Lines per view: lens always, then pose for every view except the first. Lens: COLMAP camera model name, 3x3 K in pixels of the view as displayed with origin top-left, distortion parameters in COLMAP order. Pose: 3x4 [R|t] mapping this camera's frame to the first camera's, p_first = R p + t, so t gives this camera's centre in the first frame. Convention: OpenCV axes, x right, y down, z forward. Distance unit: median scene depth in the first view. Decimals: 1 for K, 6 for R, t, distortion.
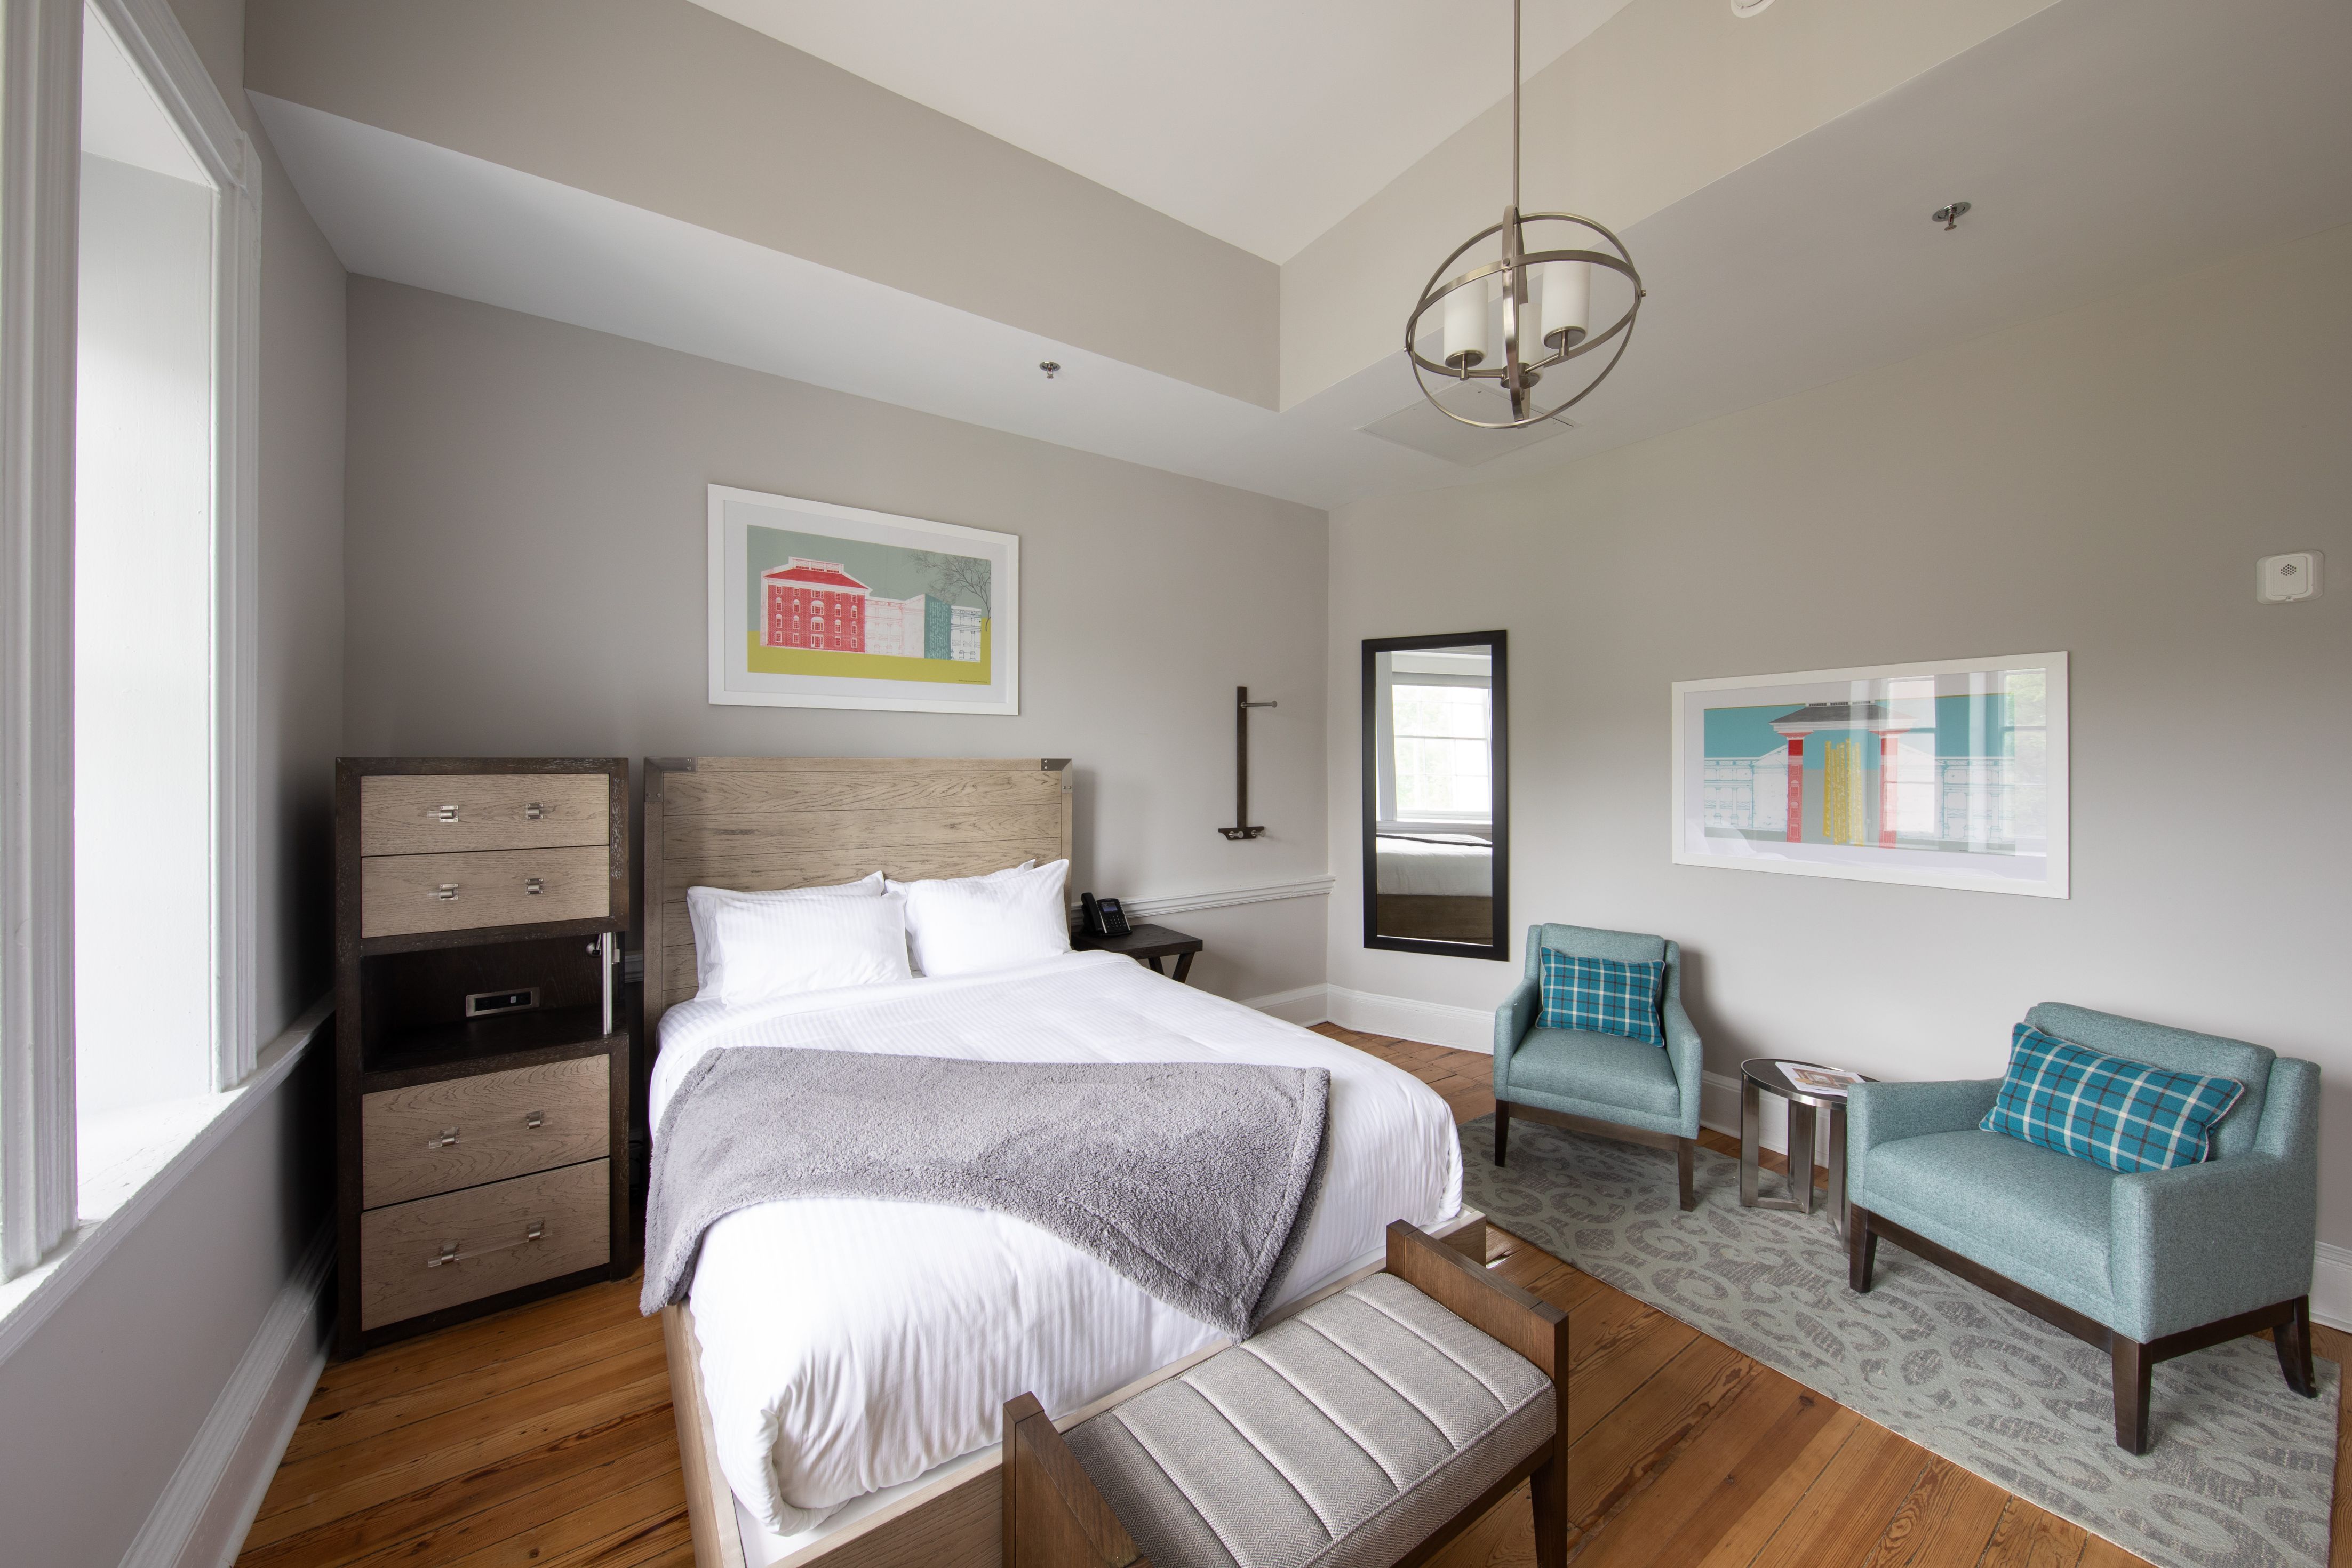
lens RADIAL K [[830.6, 0, 1177.6], [0, 830.6, 783.9], [0, 0, 1]] dist [-0.002342, -0.000472]
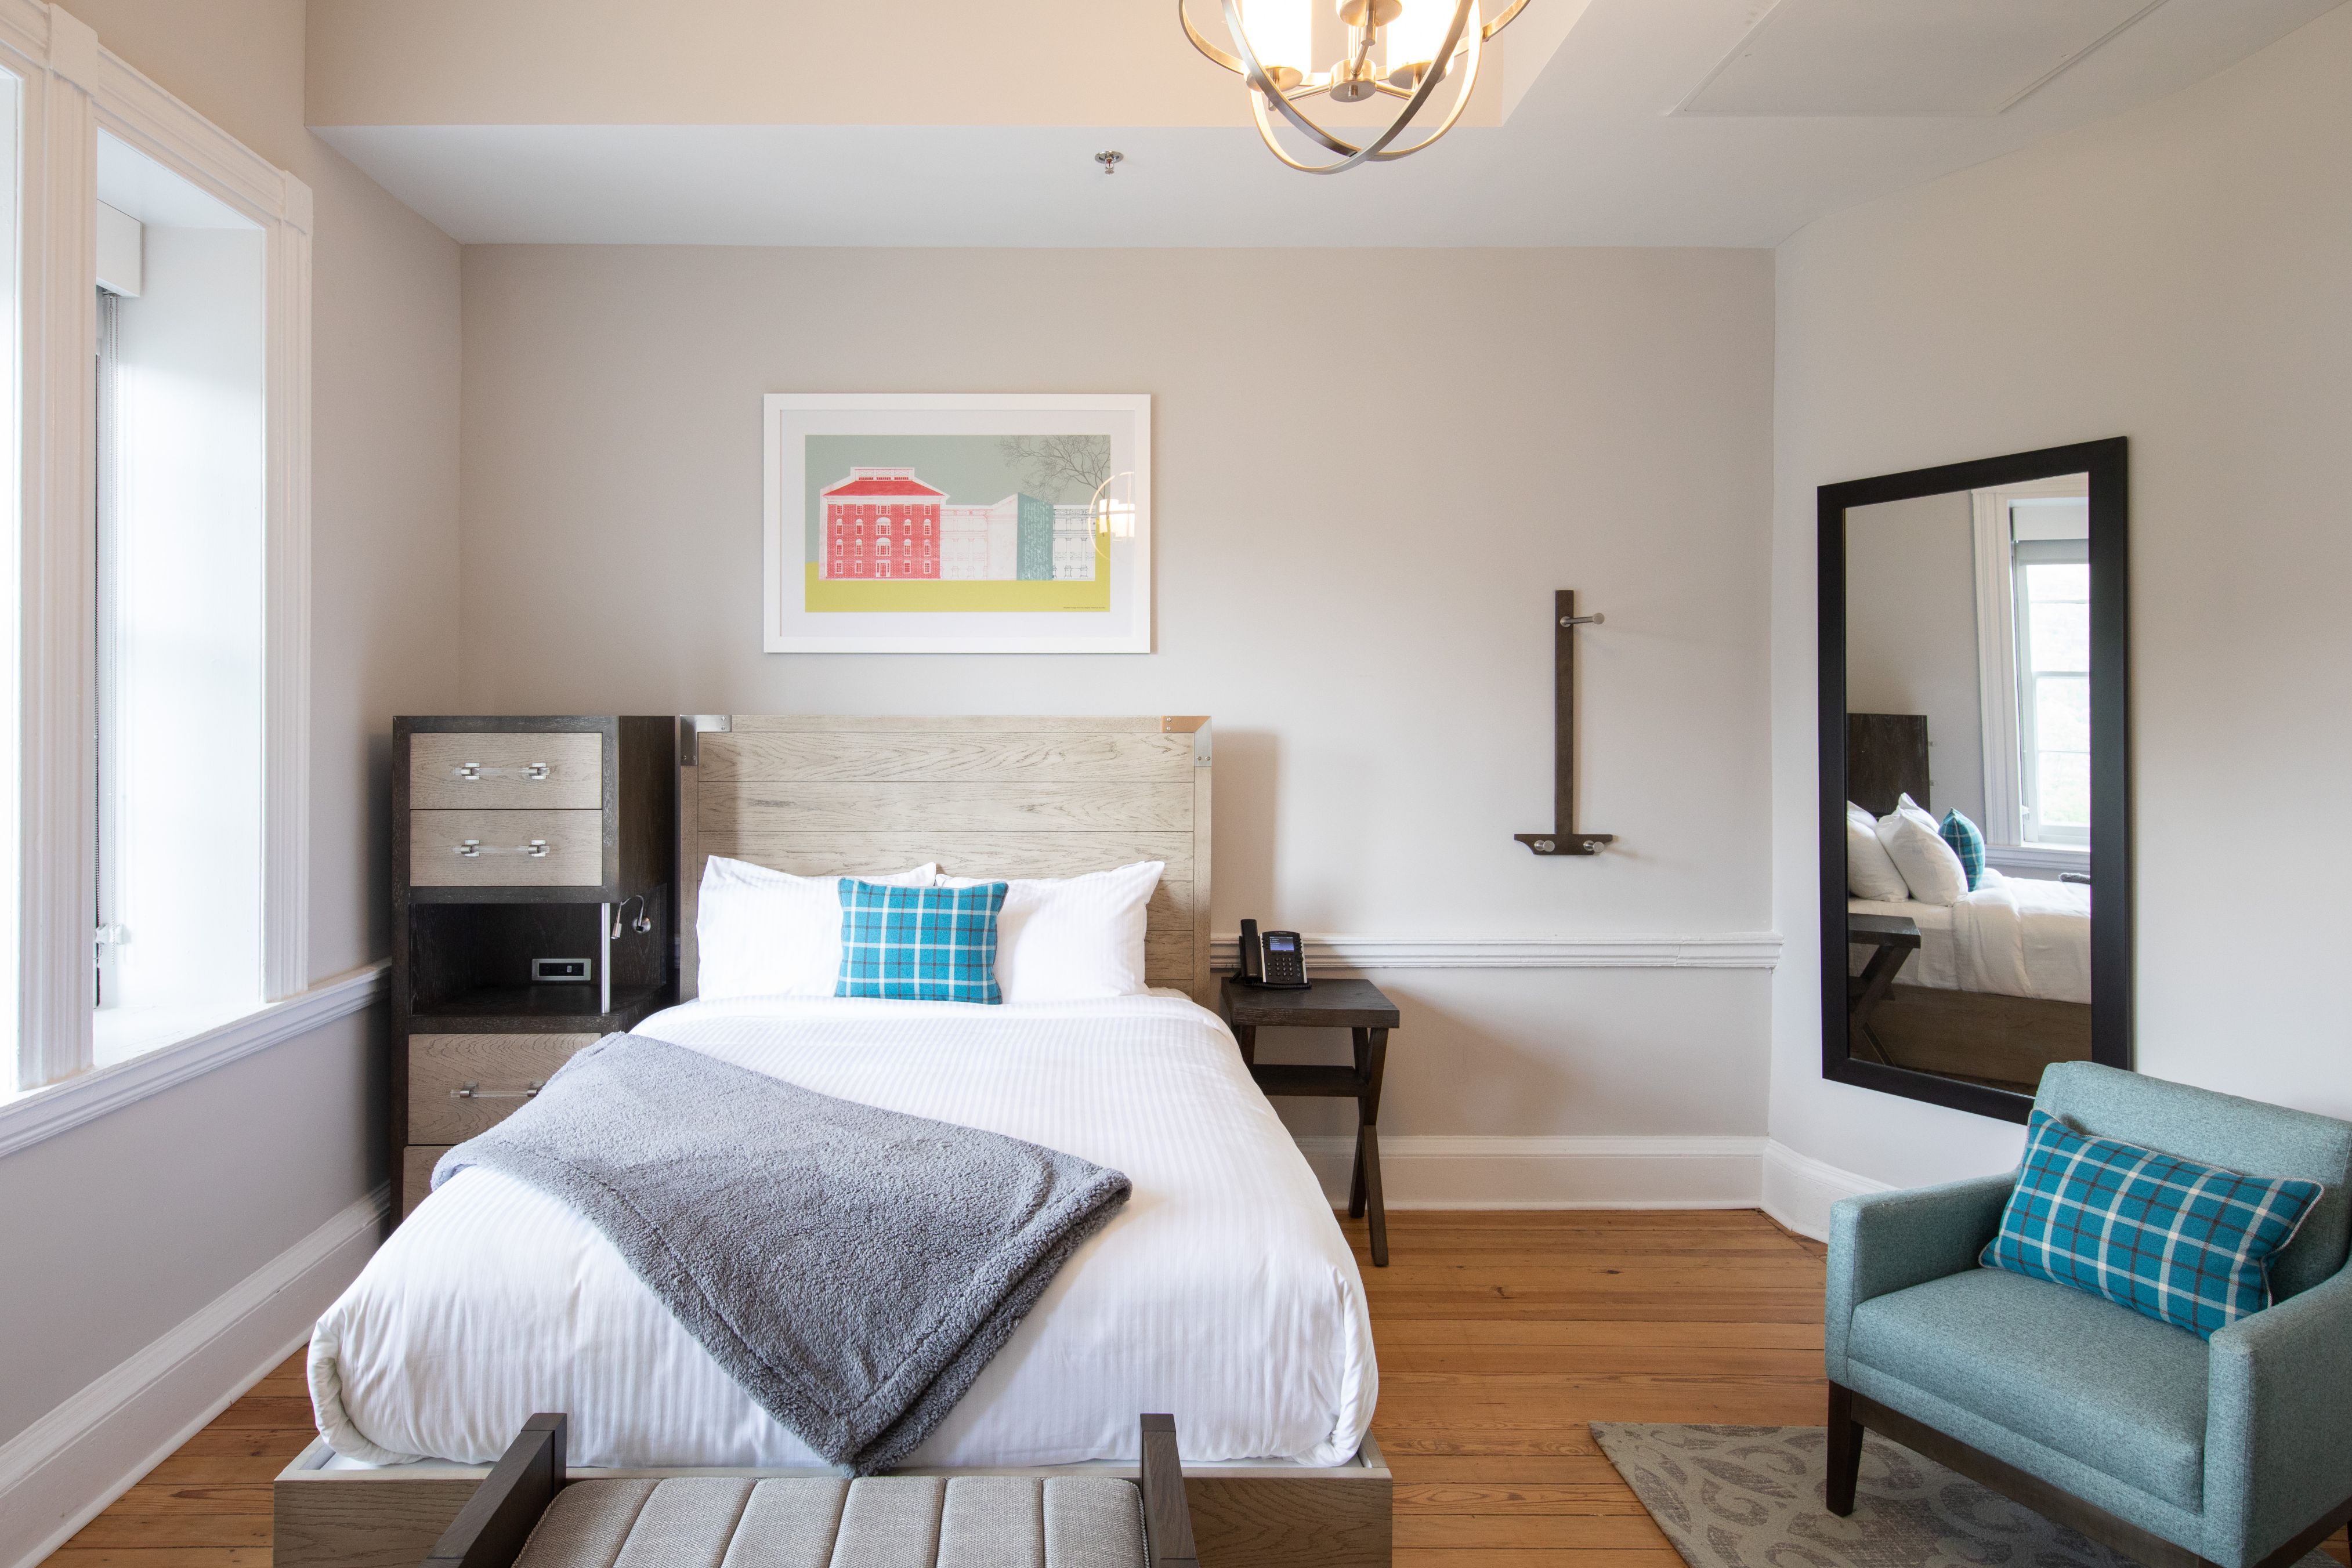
lens RADIAL K [[1423.8, 0, 1177.3], [0, 1423.8, 761.8], [0, 0, 1]] dist [0.008539, 0.002511]
pose [[0.815451, 0.015067, -0.578629, 0.588101], [-0.015548, 0.999871, 0.004123, 0.002898], [0.578617, 0.005634, 0.815580, 0.052456]]
